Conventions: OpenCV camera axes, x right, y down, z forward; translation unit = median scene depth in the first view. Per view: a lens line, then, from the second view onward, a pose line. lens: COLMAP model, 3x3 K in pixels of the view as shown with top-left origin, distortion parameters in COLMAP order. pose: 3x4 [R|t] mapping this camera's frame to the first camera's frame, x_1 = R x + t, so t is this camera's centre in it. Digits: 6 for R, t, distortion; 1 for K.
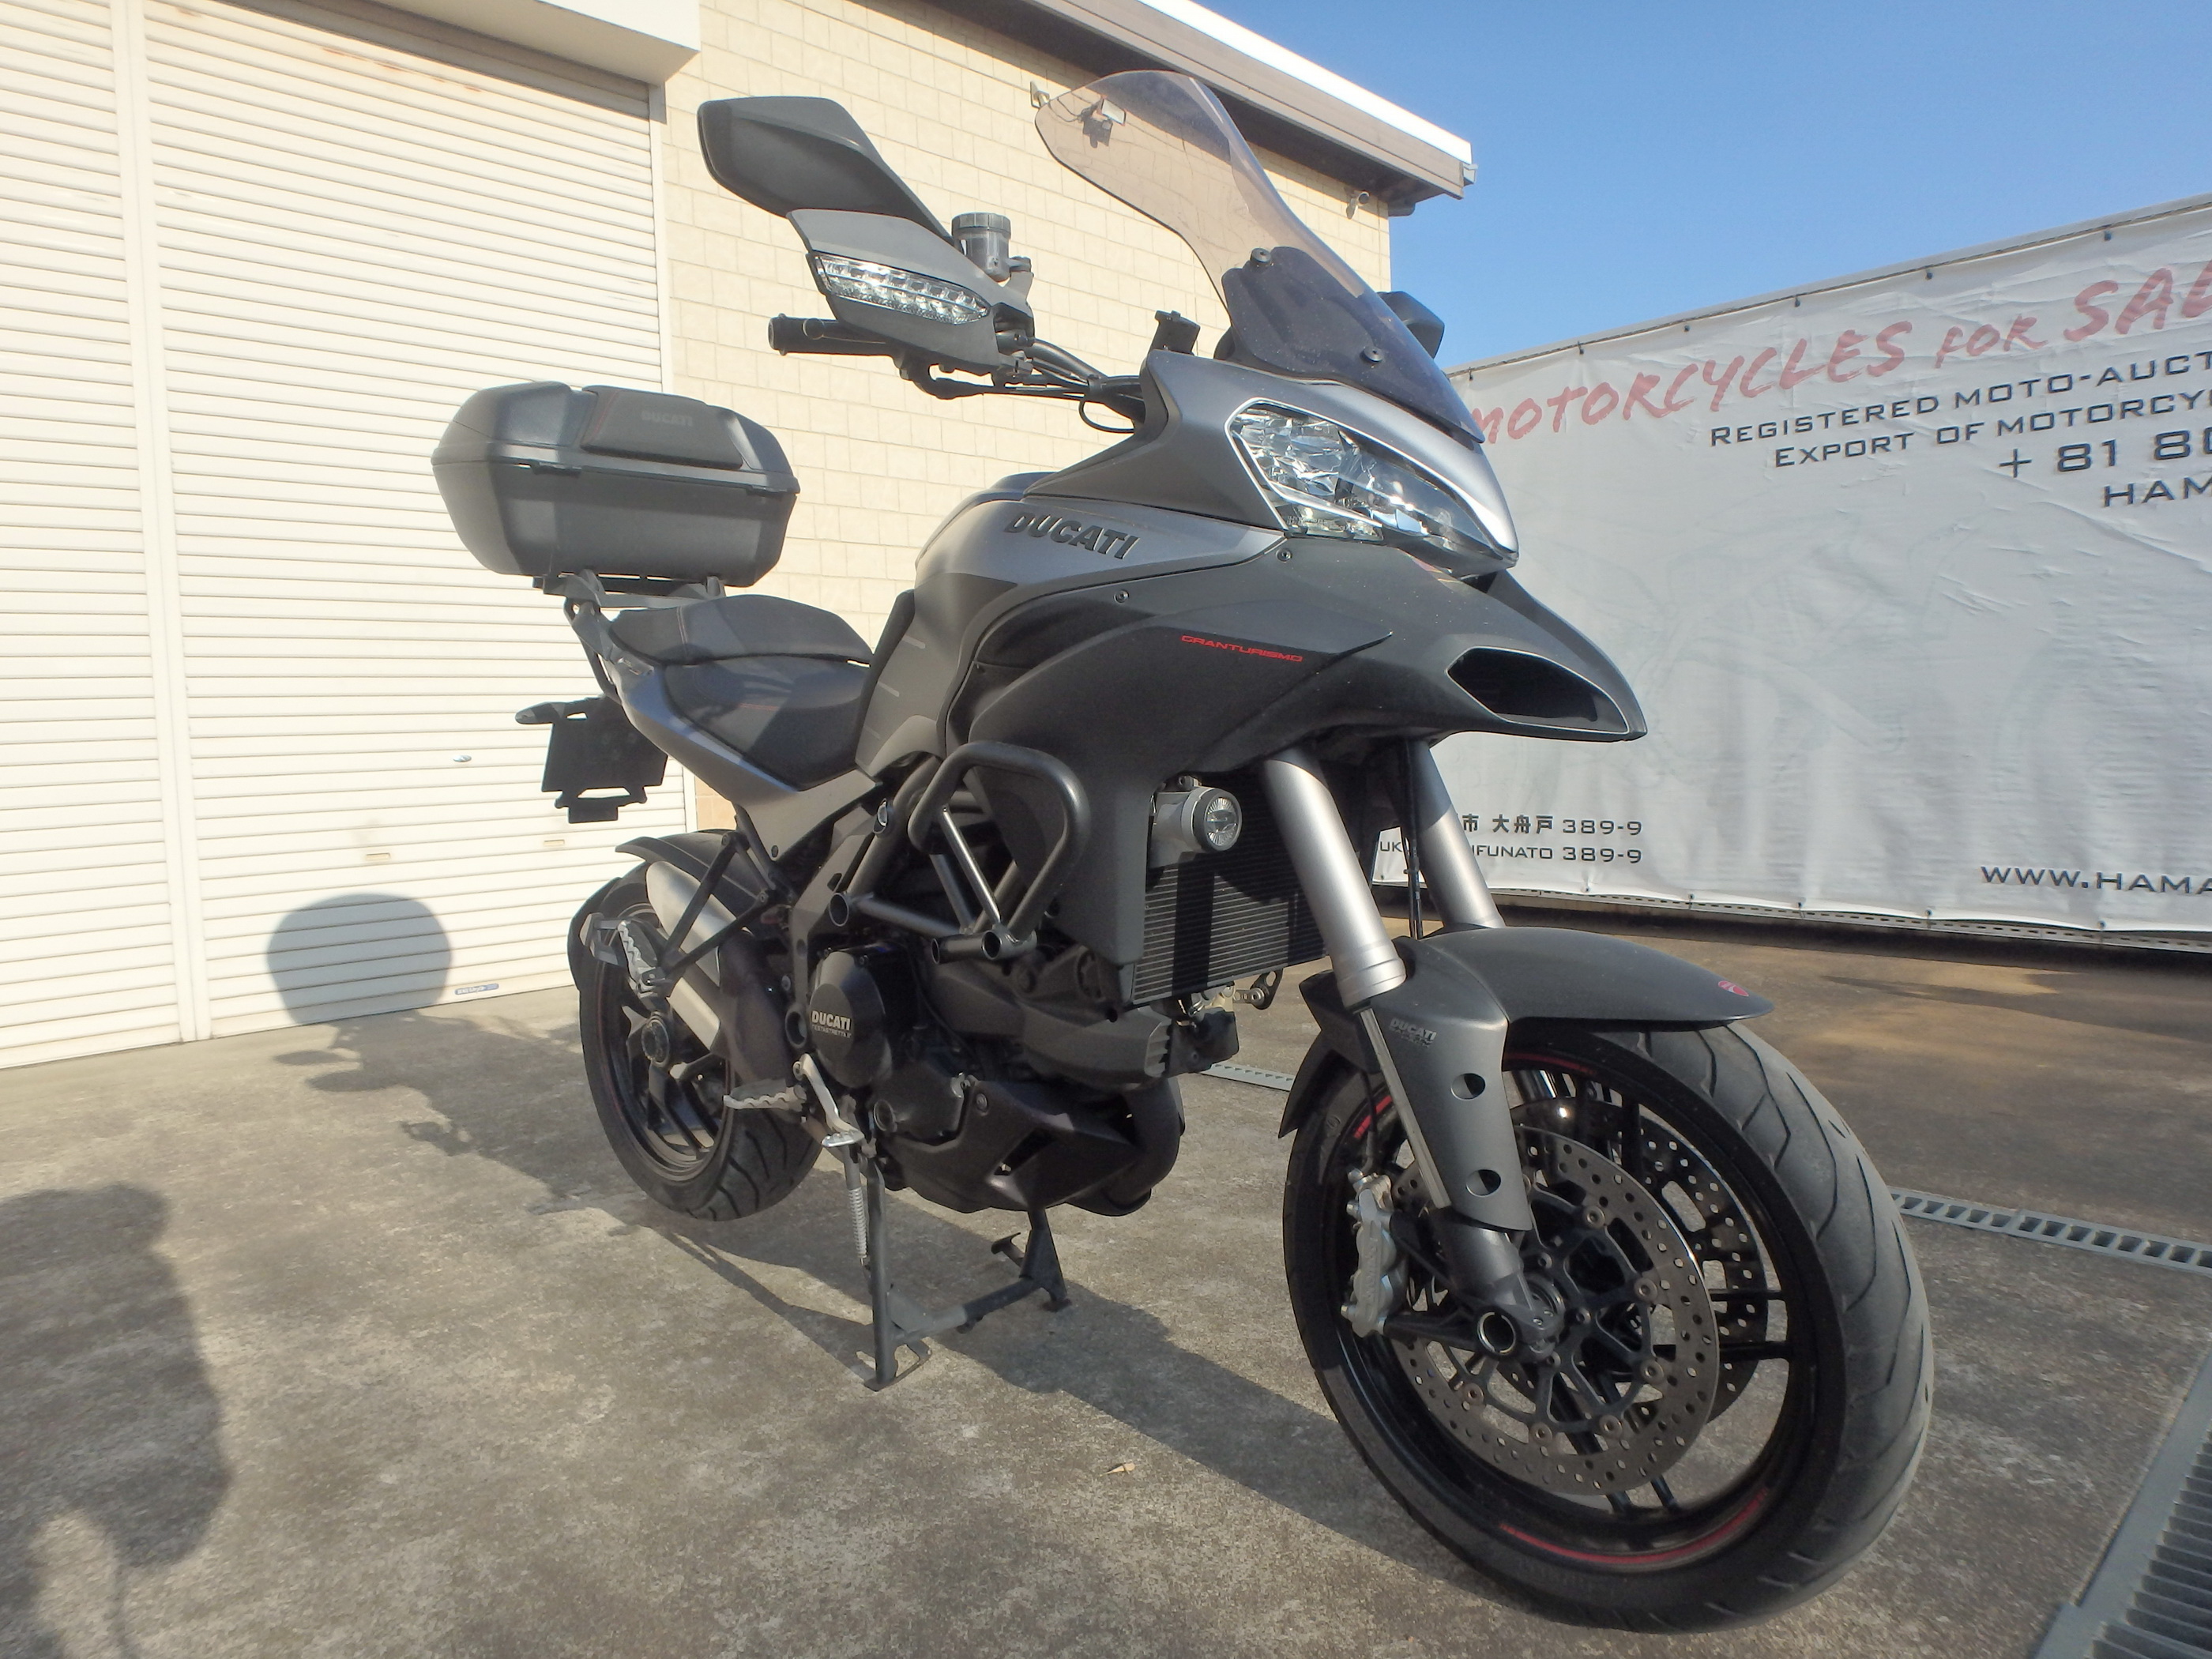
lens RADIAL K [[1384.2, 0, 1134.2], [0, 1384.2, 807.2], [0, 0, 1]] dist [-0.025073, 0.004519]
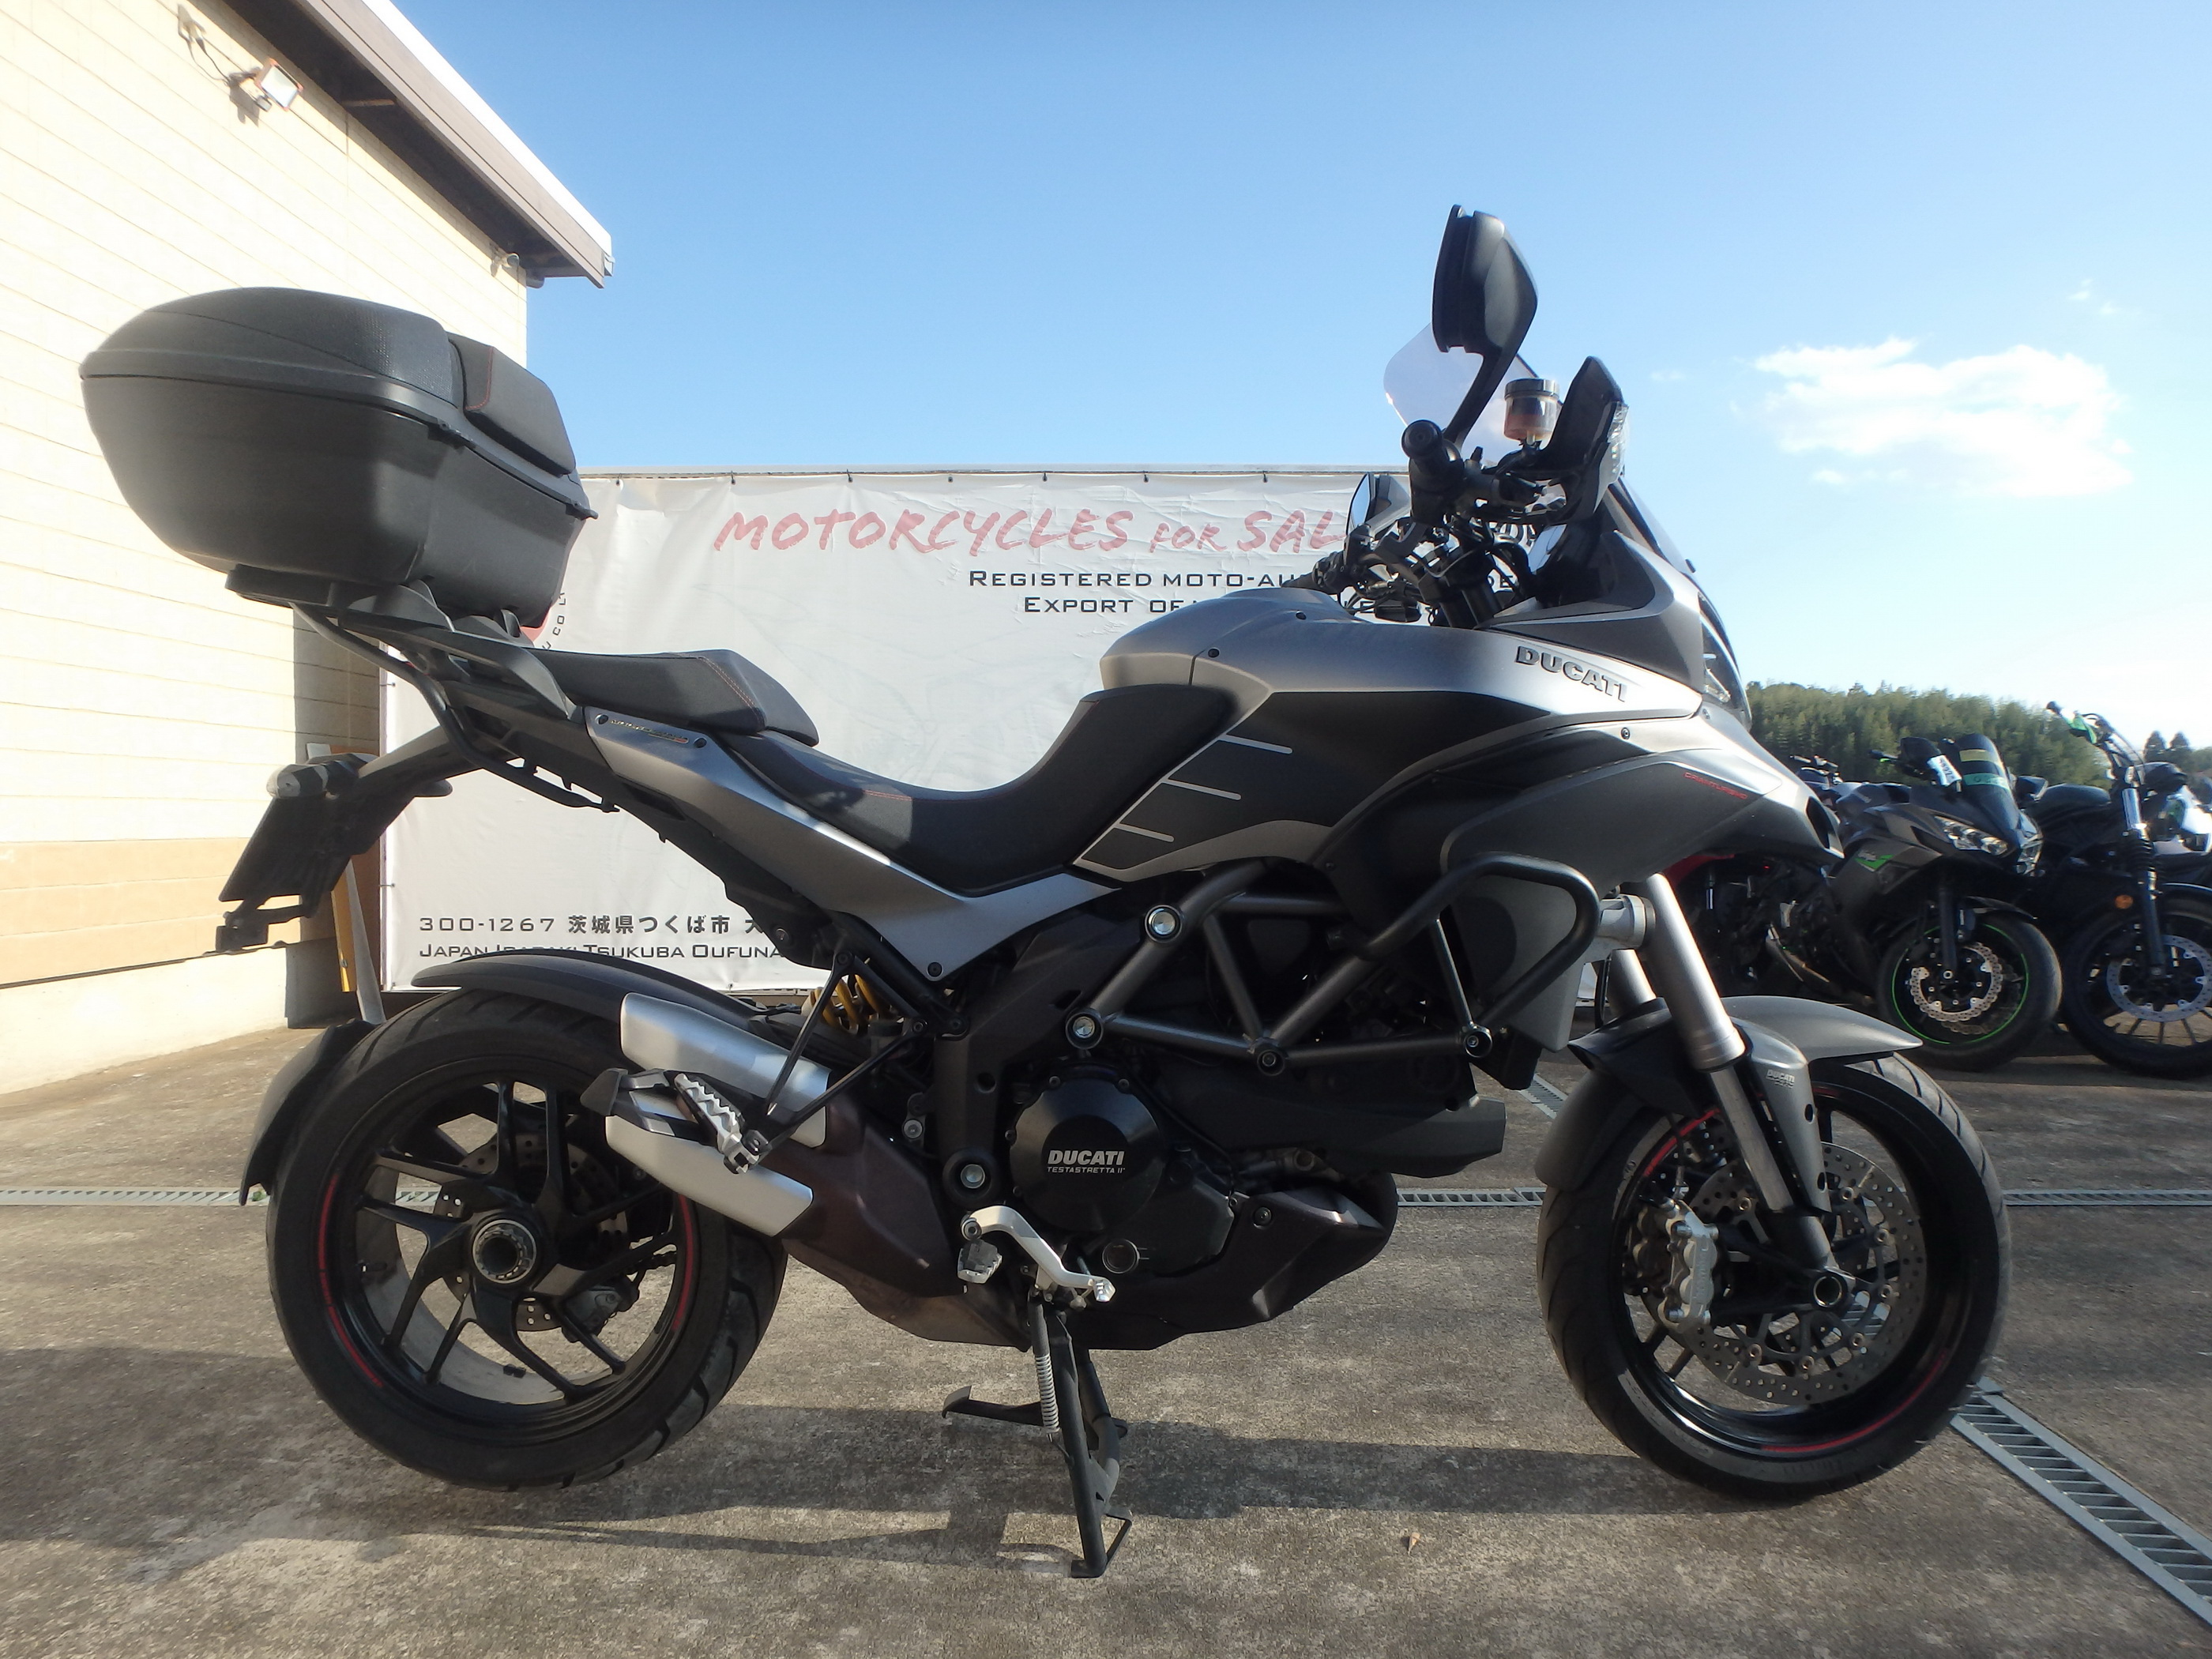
lens RADIAL K [[1365.5, 0, 1123.0], [0, 1365.5, 815.0], [0, 0, 1]] dist [-0.028772, 0.005043]
pose [[0.715840, 0.028979, 0.697663, -0.310707], [0.018782, 0.997978, -0.060724, -0.003077], [-0.698011, 0.056573, 0.713848, 0.137051]]
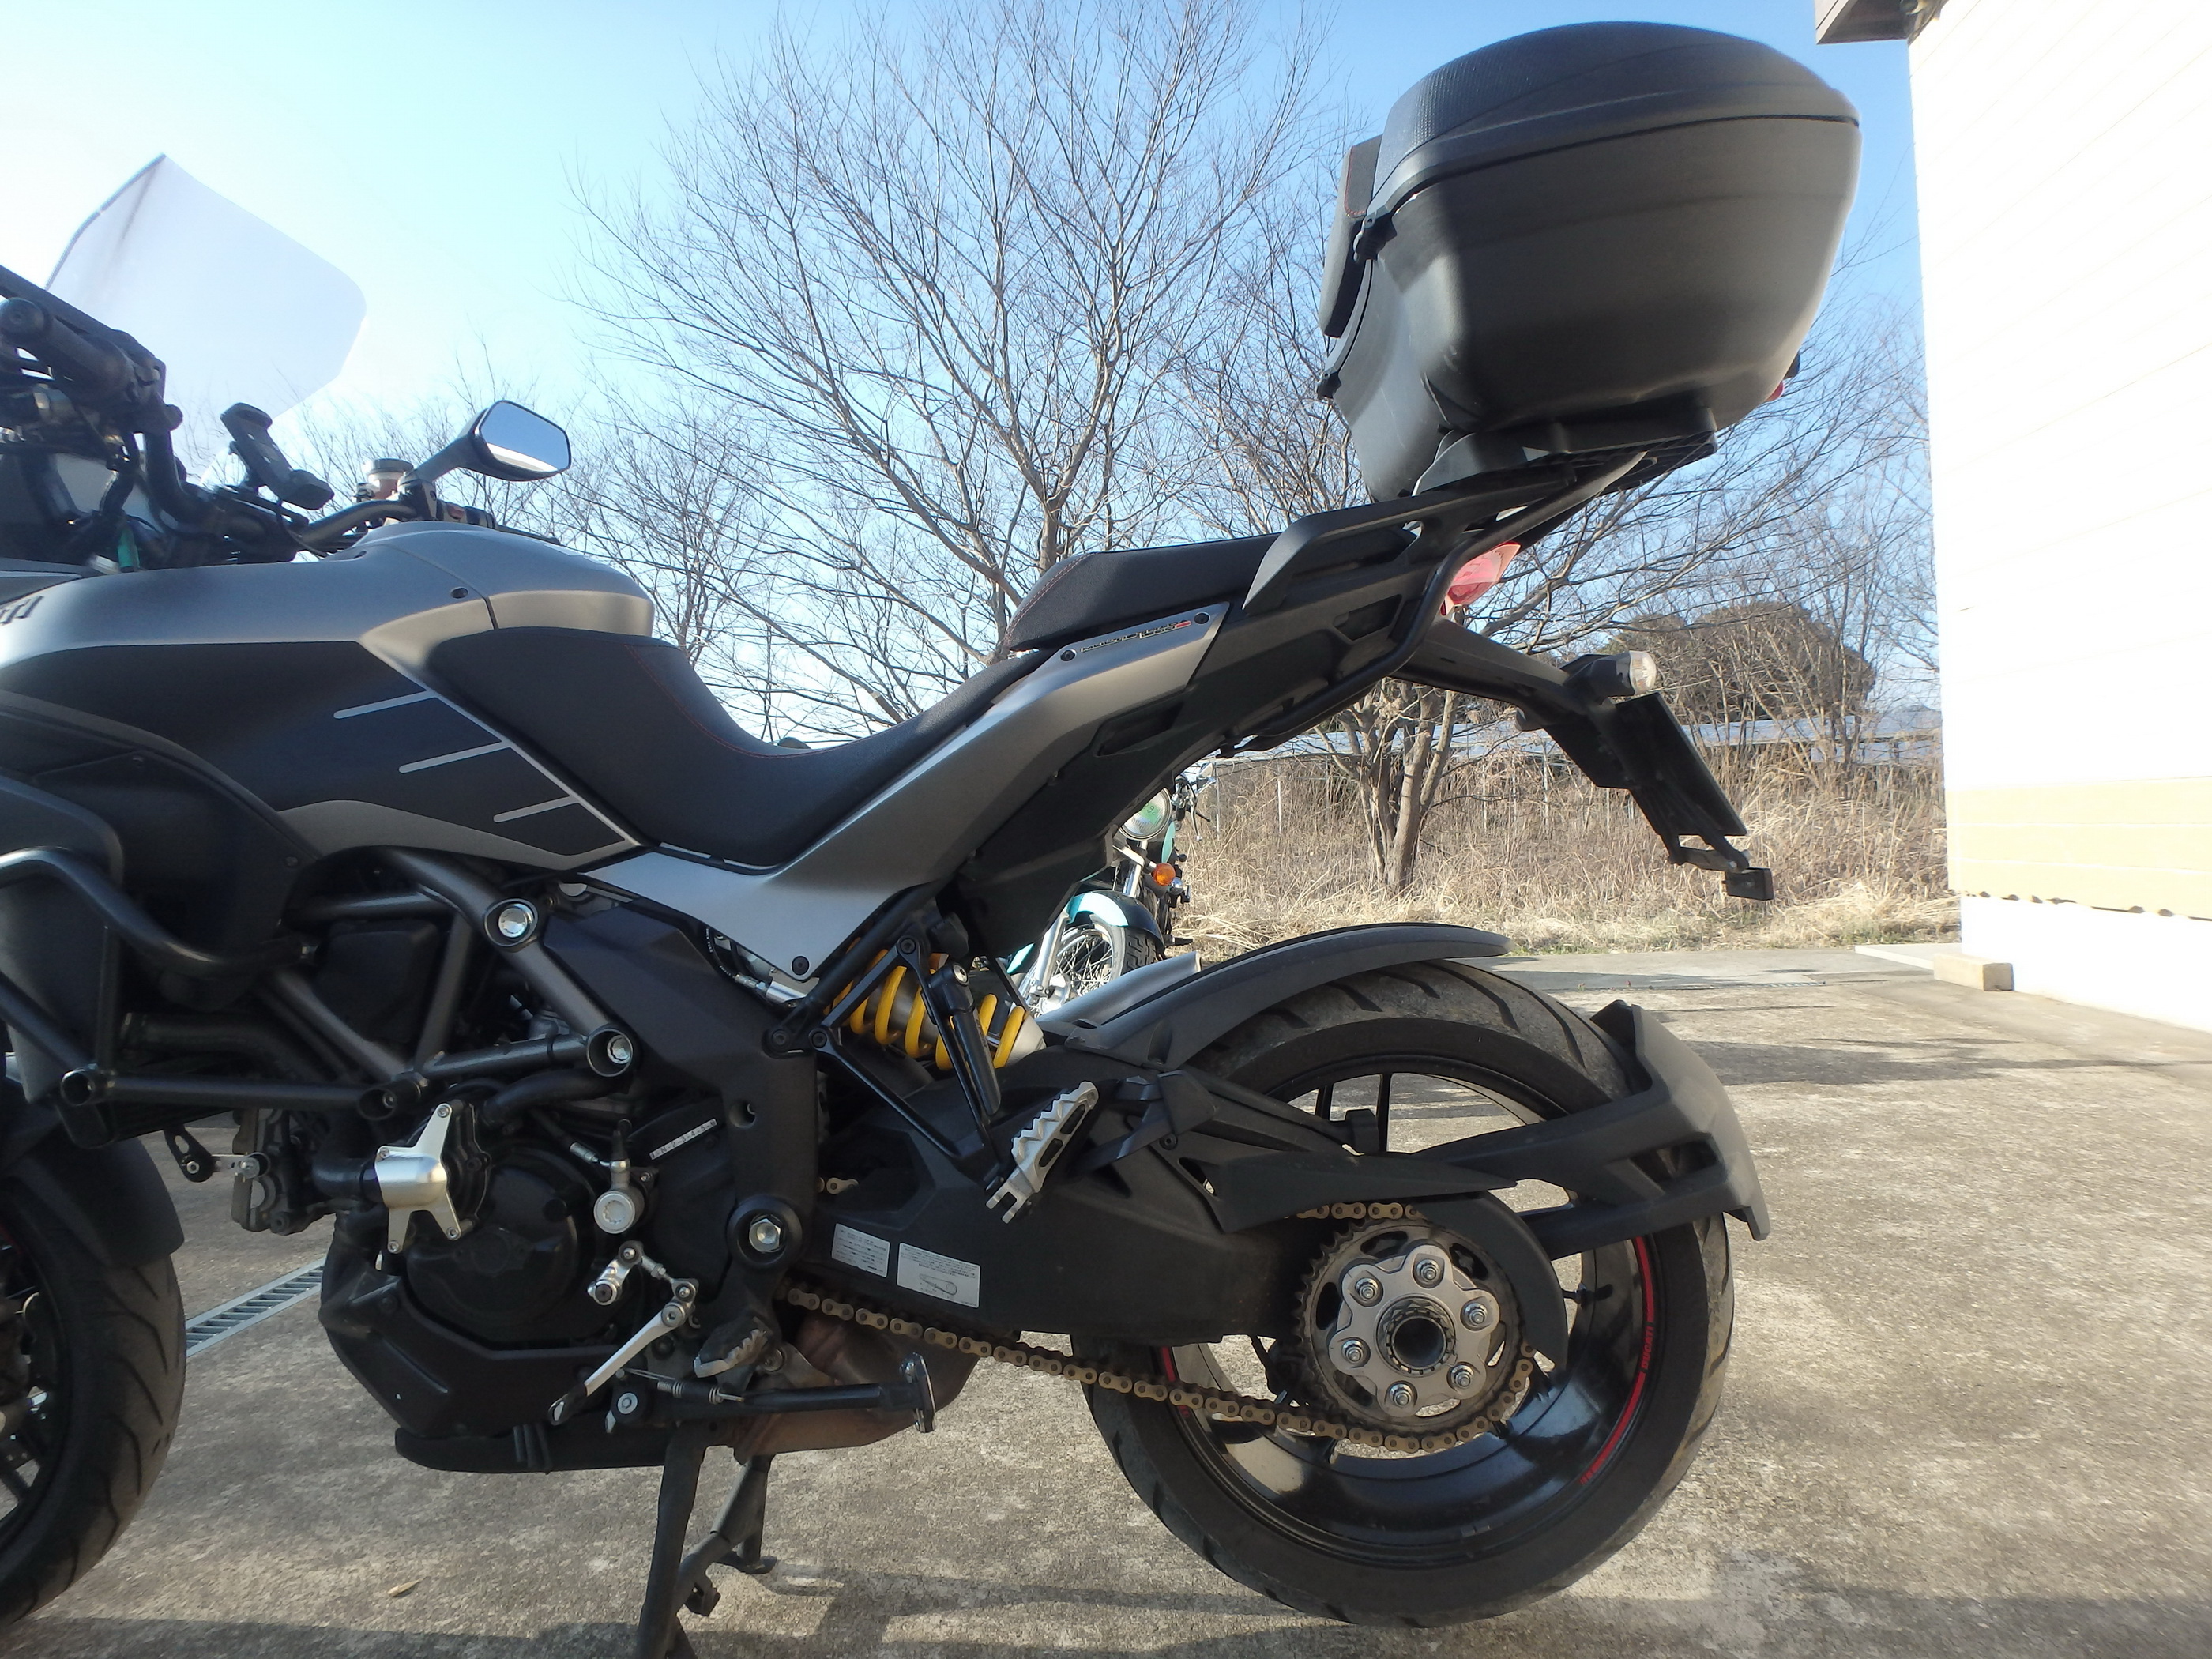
lens RADIAL K [[1365.5, 0, 1123.0], [0, 1365.5, 815.0], [0, 0, 1]] dist [-0.028772, 0.005043]
pose [[-0.764263, 0.060993, -0.642014, 0.061103], [0.041131, 0.998101, 0.045860, -0.029276], [0.643591, 0.008642, -0.765321, 0.709374]]
